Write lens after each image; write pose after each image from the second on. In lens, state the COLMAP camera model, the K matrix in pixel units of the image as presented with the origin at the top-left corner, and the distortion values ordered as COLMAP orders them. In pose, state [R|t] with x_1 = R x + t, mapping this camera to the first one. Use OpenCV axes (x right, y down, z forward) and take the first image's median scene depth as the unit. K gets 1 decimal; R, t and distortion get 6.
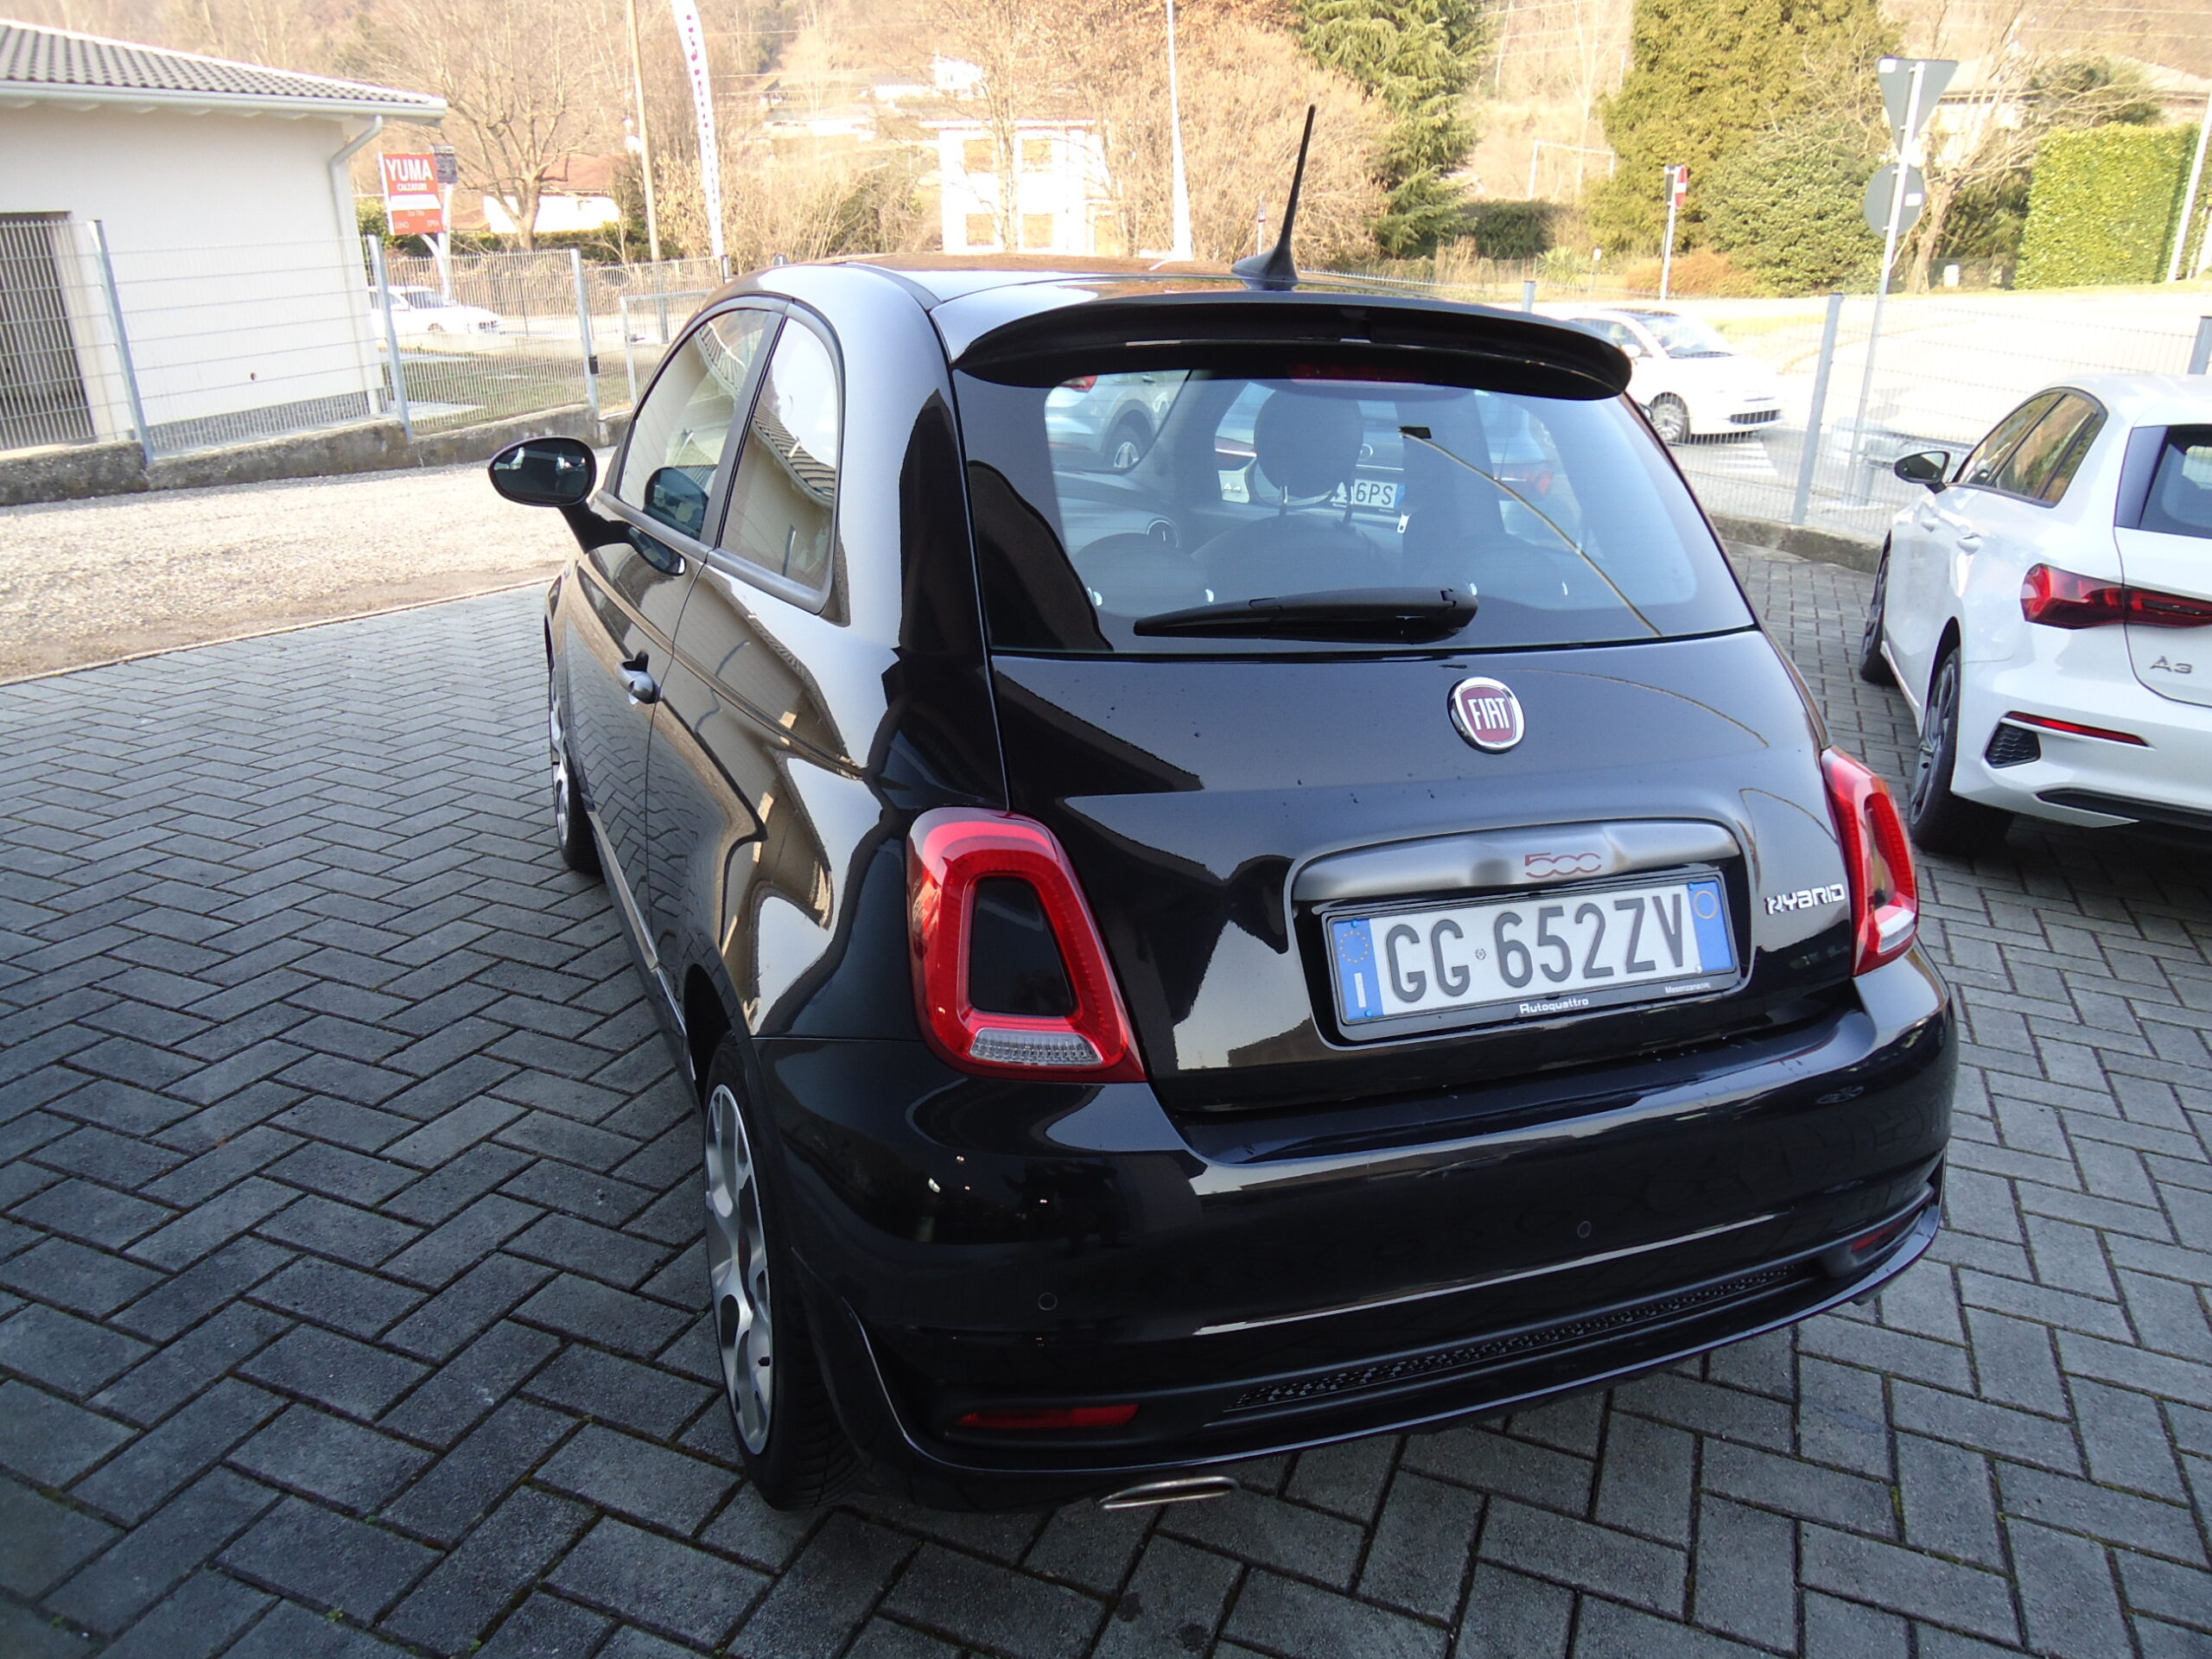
lens RADIAL K [[1606.6, 0, 1098.3], [0, 1606.6, 842.6], [0, 0, 1]] dist [-0.005386, -0.005481]
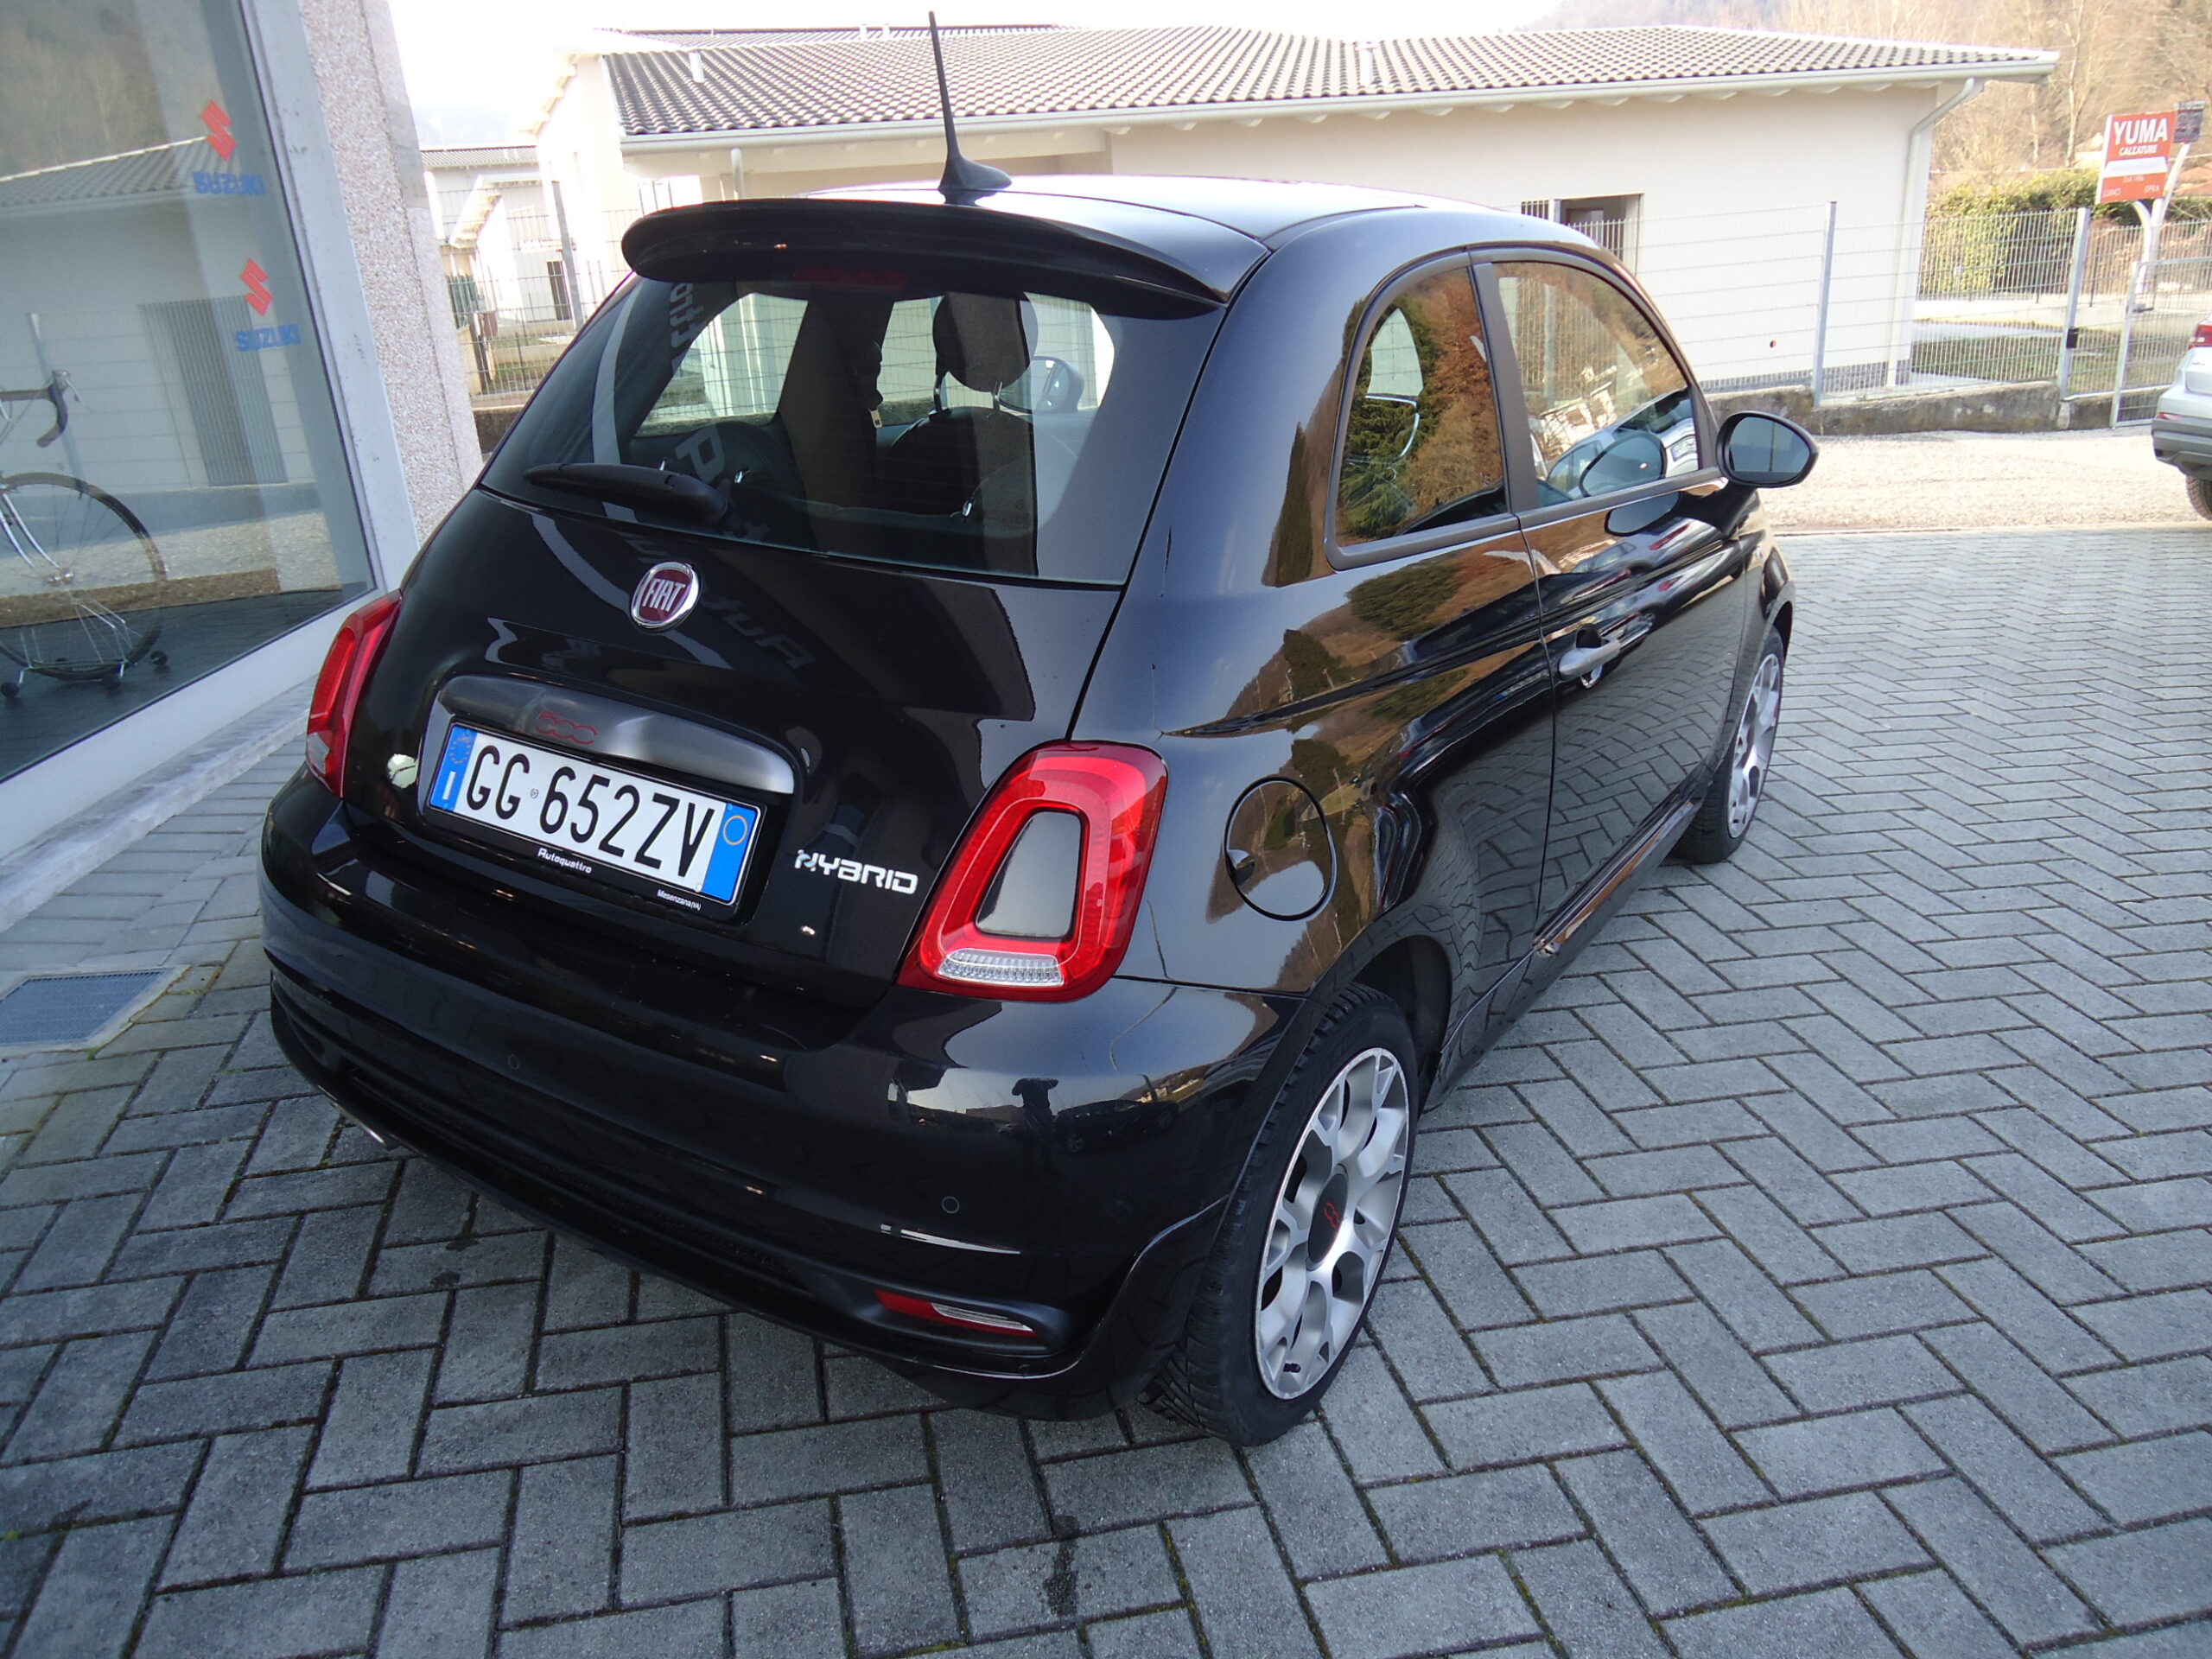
lens RADIAL K [[1599.9, 0, 1106.0], [0, 1599.9, 829.5], [0, 0, 1]] dist [-0.004162, -0.003704]
pose [[0.567631, 0.258594, -0.781617, 0.922597], [-0.253652, 0.958138, 0.132786, -0.106408], [0.783234, 0.122885, 0.609461, 0.440755]]
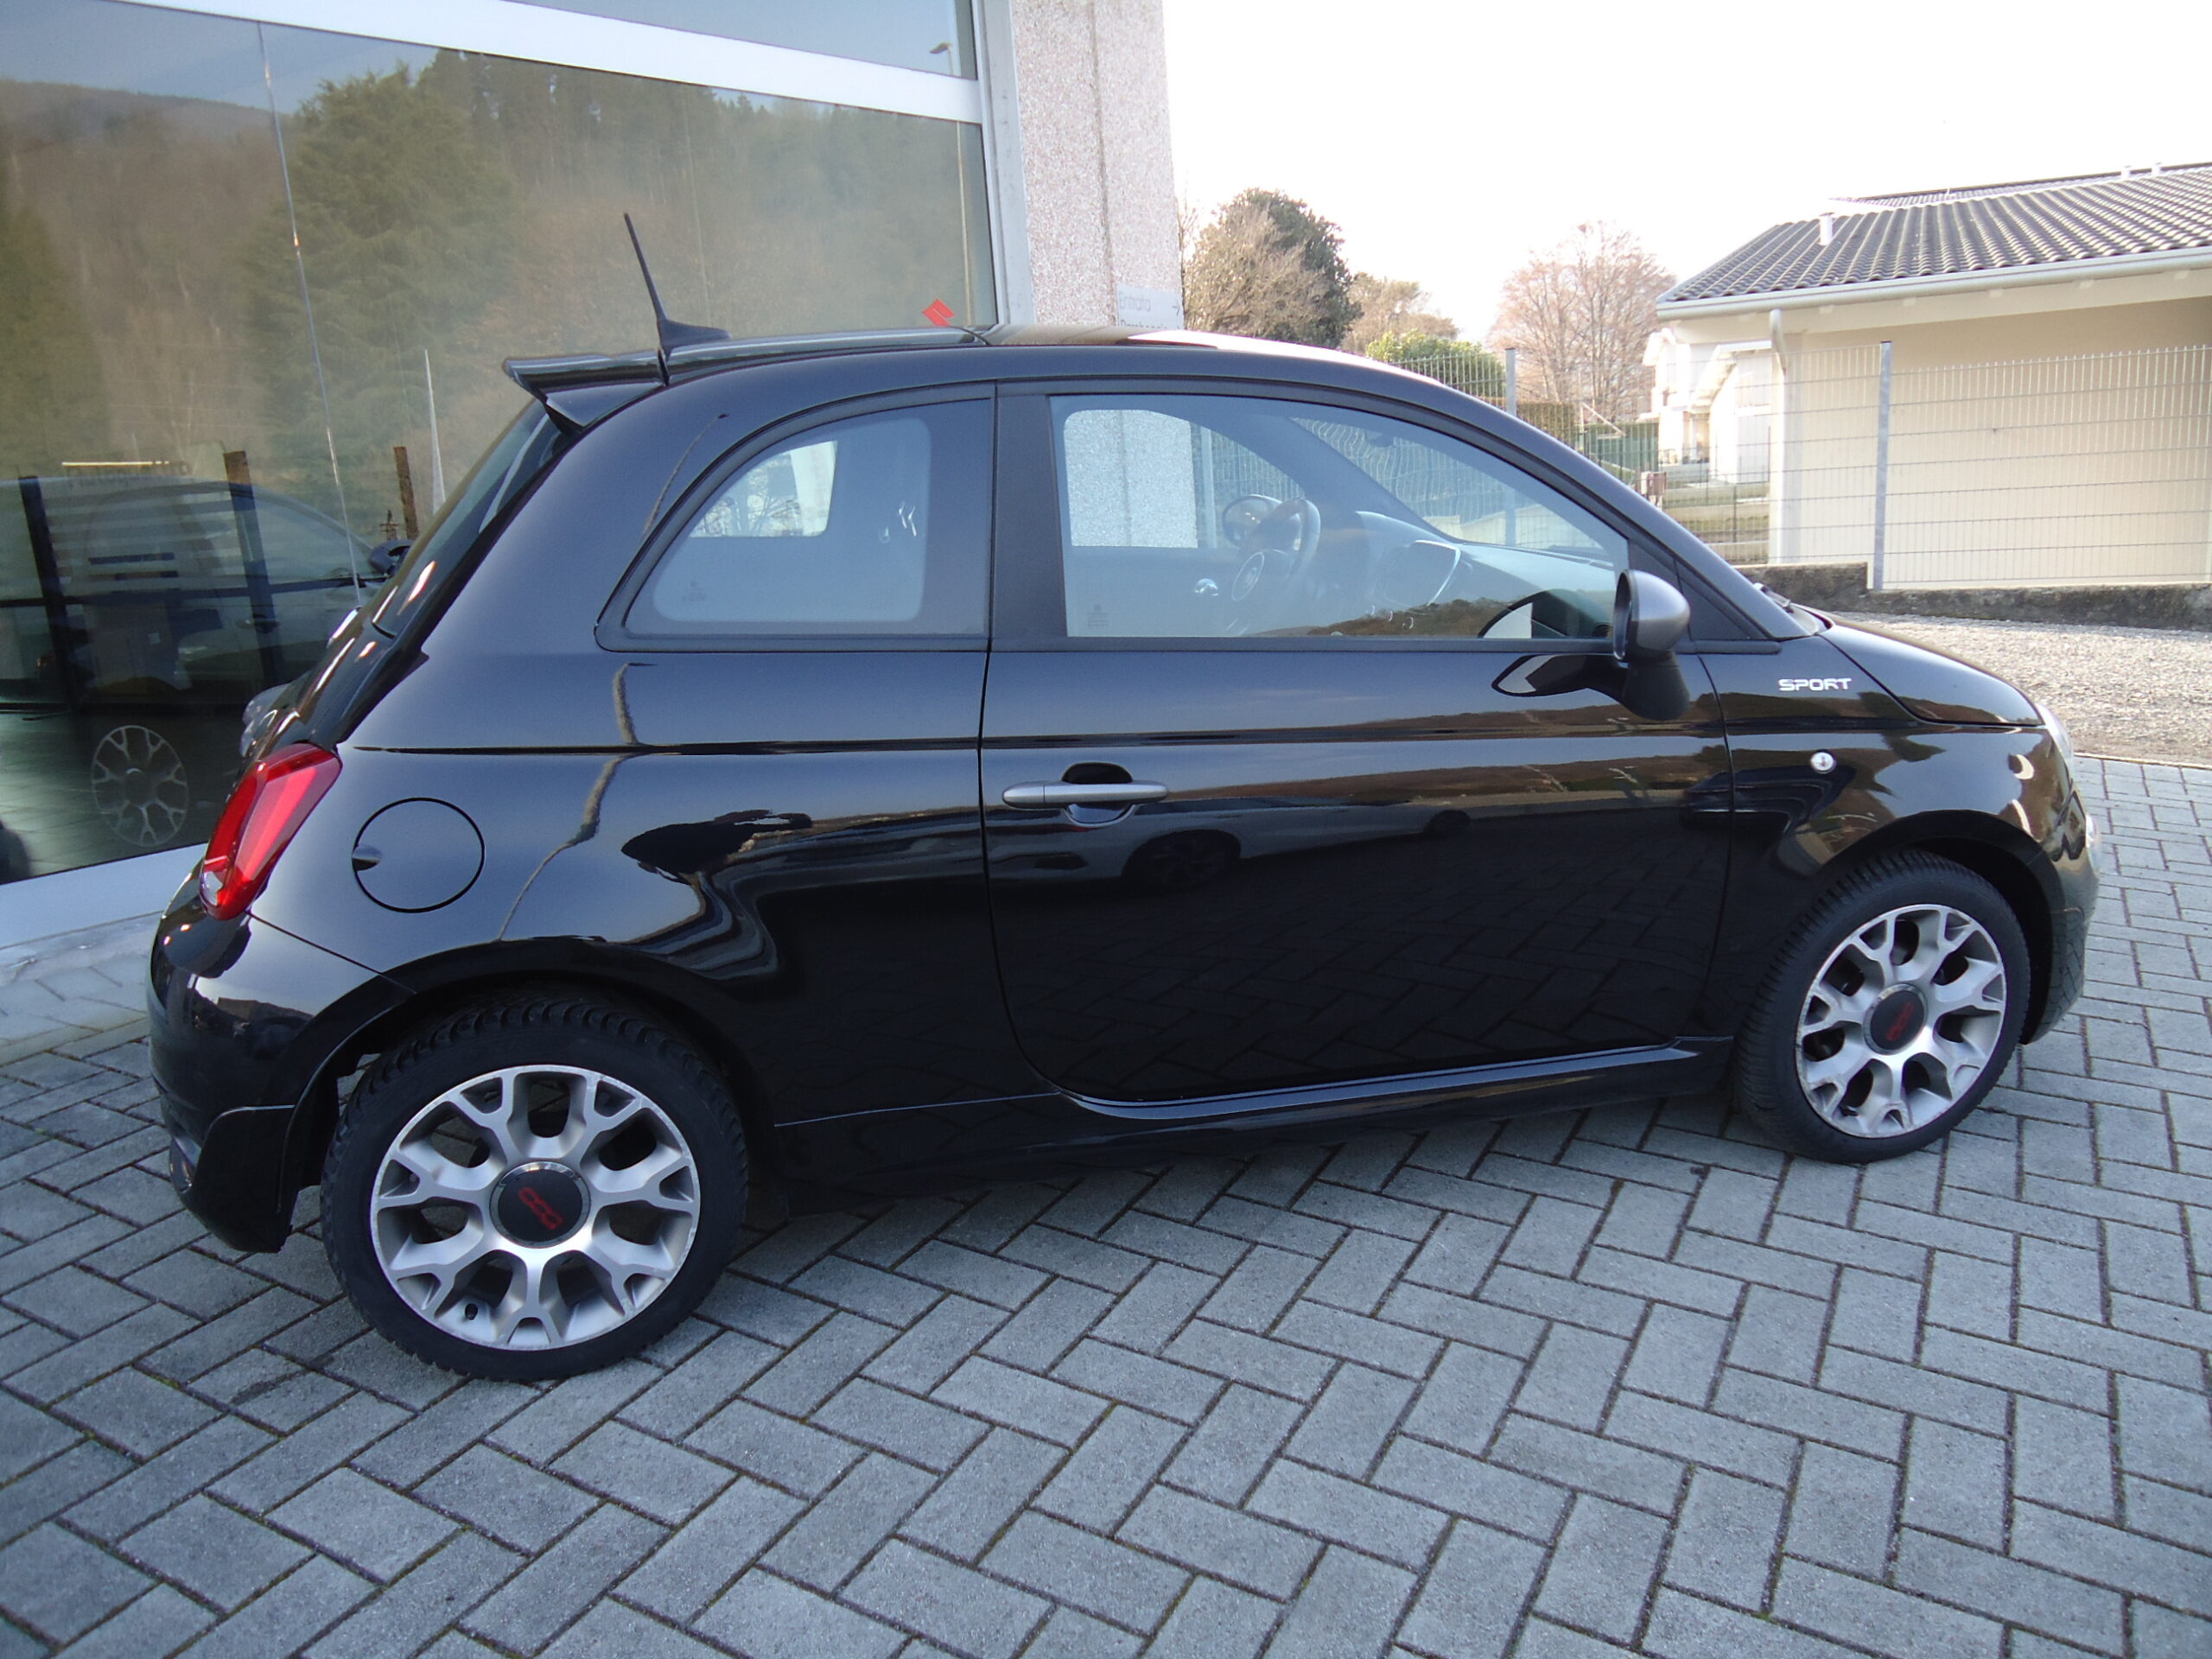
lens RADIAL K [[1606.6, 0, 1112.0], [0, 1606.6, 820.3], [0, 0, 1]] dist [-0.008244, -0.000710]
pose [[-0.125998, 0.217149, -0.967972, 1.211278], [-0.314878, 0.916538, 0.246597, -0.374492], [0.940732, 0.335864, -0.047107, 1.320523]]
